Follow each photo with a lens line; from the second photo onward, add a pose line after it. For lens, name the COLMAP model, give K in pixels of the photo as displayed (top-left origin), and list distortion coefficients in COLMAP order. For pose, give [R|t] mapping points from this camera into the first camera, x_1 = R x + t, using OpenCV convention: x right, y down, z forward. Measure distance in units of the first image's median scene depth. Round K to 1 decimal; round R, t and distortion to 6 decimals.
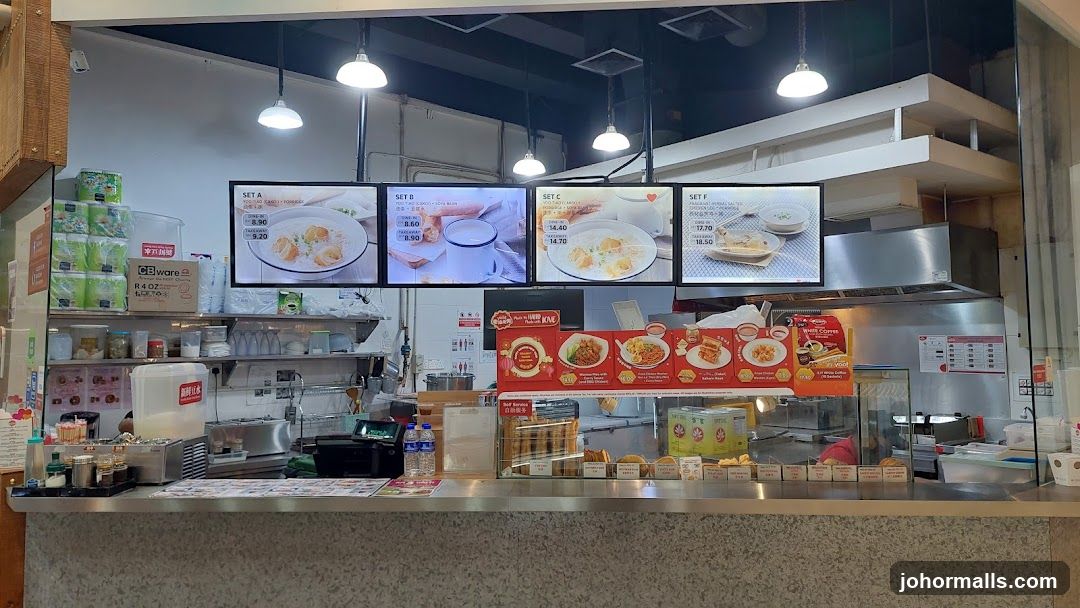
lens RADIAL K [[795.7, 0, 545.7], [0, 795.7, 279.2], [0, 0, 1]] dist [0.069138, -0.003963]
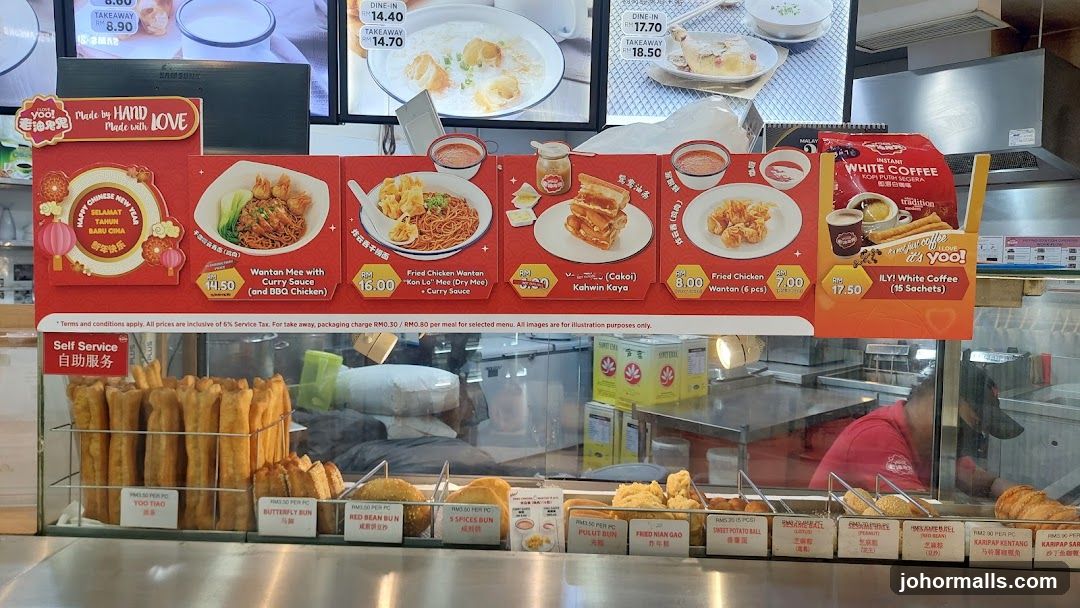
lens RADIAL K [[767.6, 0, 549.3], [0, 767.6, 289.3], [0, 0, 1]] dist [0.013519, 0.003918]
pose [[0.999473, 0.021598, 0.024247, 0.125248], [-0.024442, 0.991991, 0.123920, 0.057383], [-0.021376, -0.124447, 0.991996, 0.458100]]
